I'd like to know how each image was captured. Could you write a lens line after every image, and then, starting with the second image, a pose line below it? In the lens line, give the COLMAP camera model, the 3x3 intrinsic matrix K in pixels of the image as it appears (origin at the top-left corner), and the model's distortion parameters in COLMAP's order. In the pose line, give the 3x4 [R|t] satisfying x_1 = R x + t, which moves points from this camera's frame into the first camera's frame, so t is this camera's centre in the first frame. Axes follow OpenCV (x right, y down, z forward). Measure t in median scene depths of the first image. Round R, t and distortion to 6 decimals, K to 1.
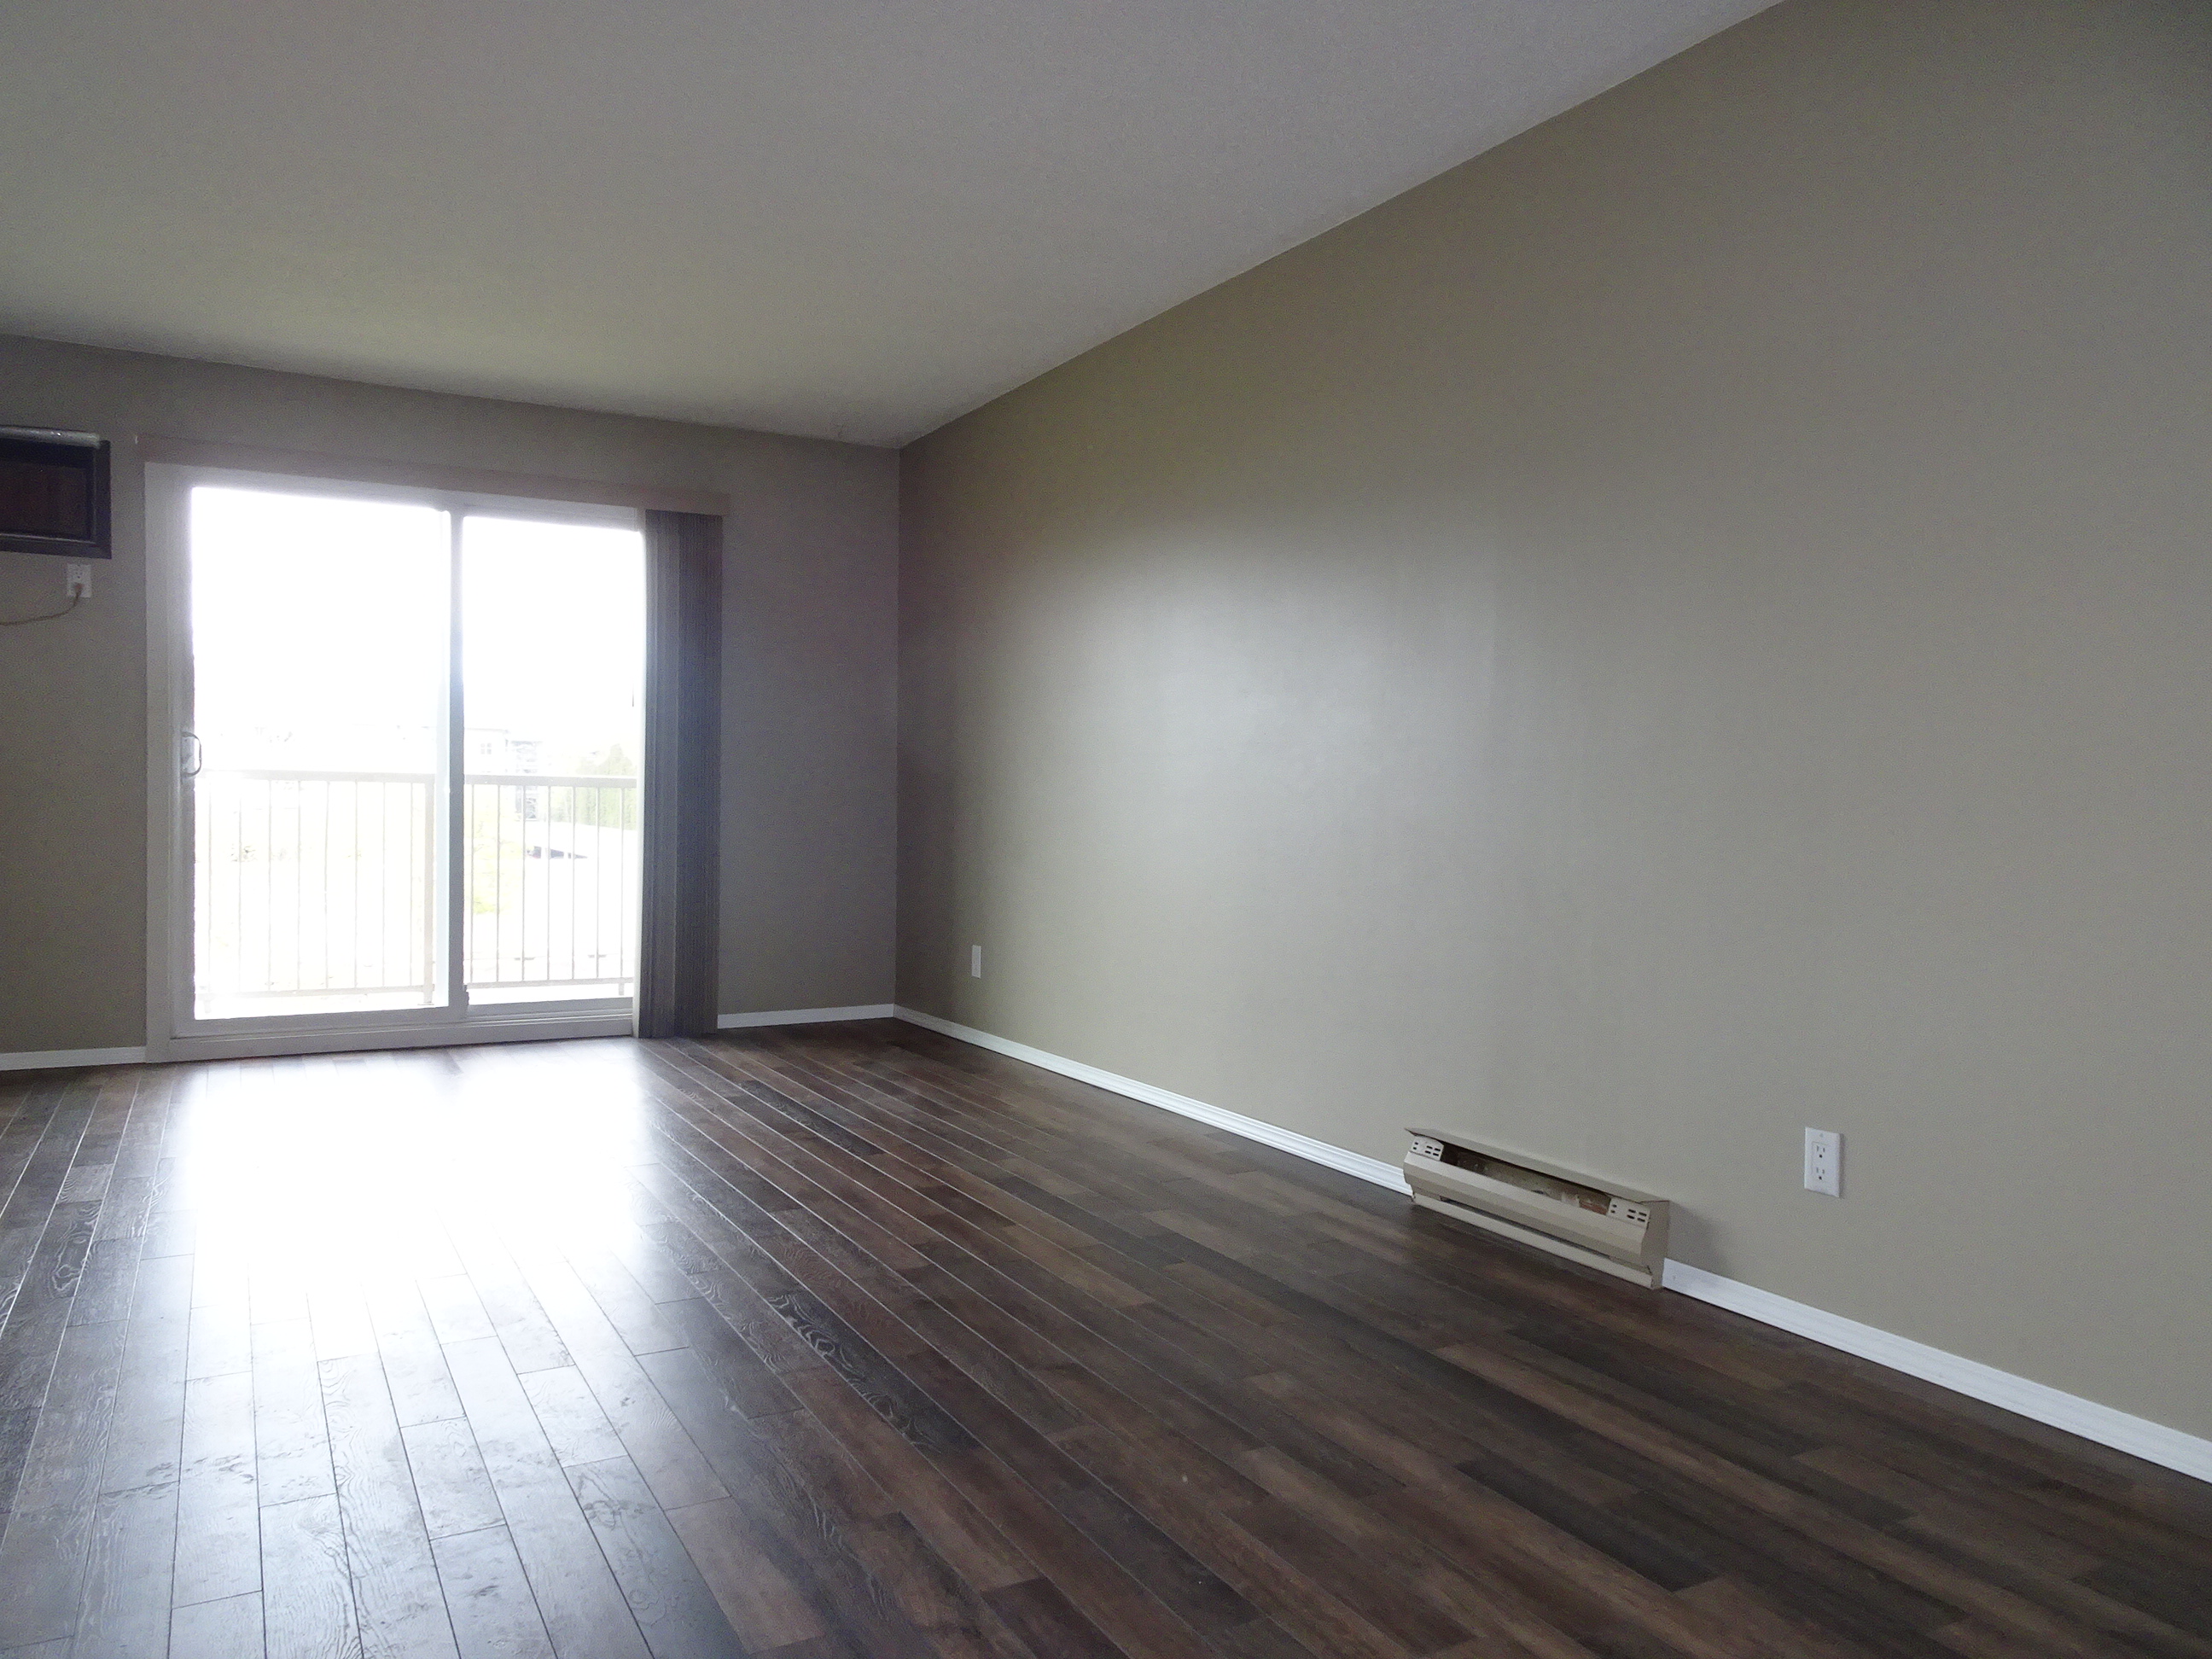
lens RADIAL K [[1590.8, 0, 1106.5], [0, 1590.8, 843.0], [0, 0, 1]] dist [0.010642, 0.005003]
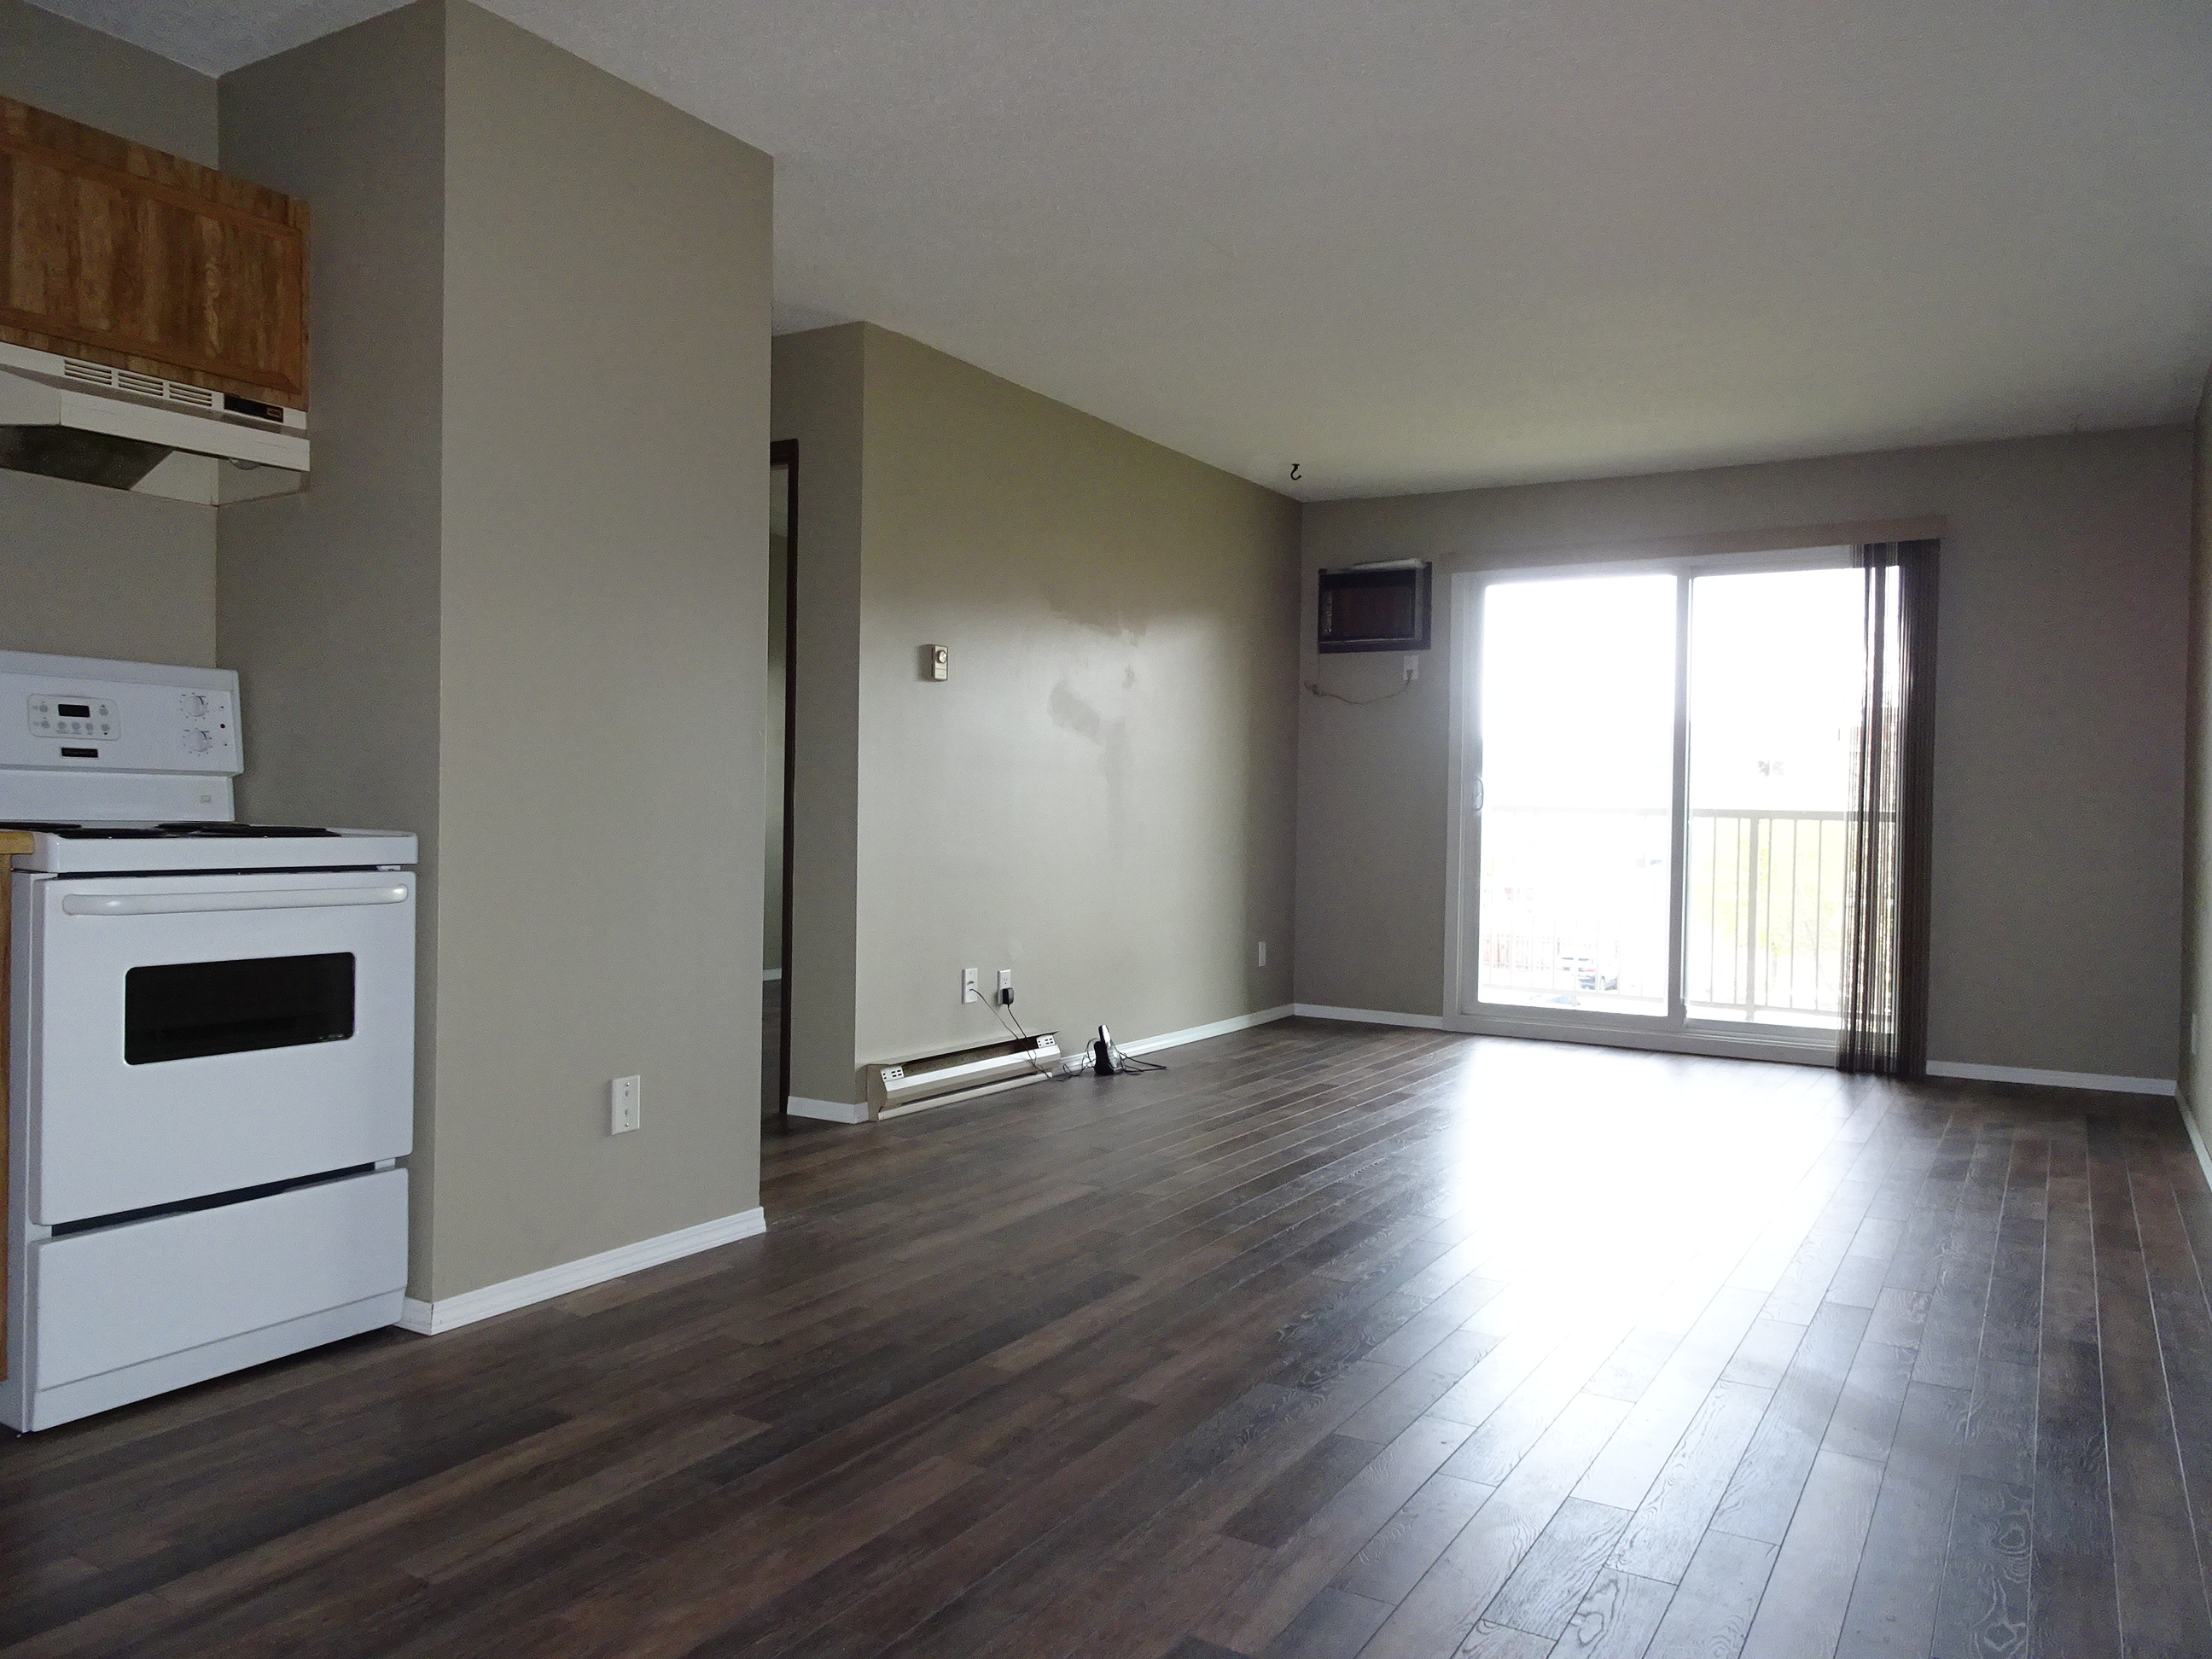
lens RADIAL K [[1590.8, 0, 1106.7], [0, 1590.8, 823.6], [0, 0, 1]] dist [0.010642, 0.005003]
pose [[0.500362, 0.003938, -0.865807, 0.356720], [-0.038282, 0.999112, -0.017579, 0.001954], [0.864970, 0.041941, 0.500069, 0.095048]]
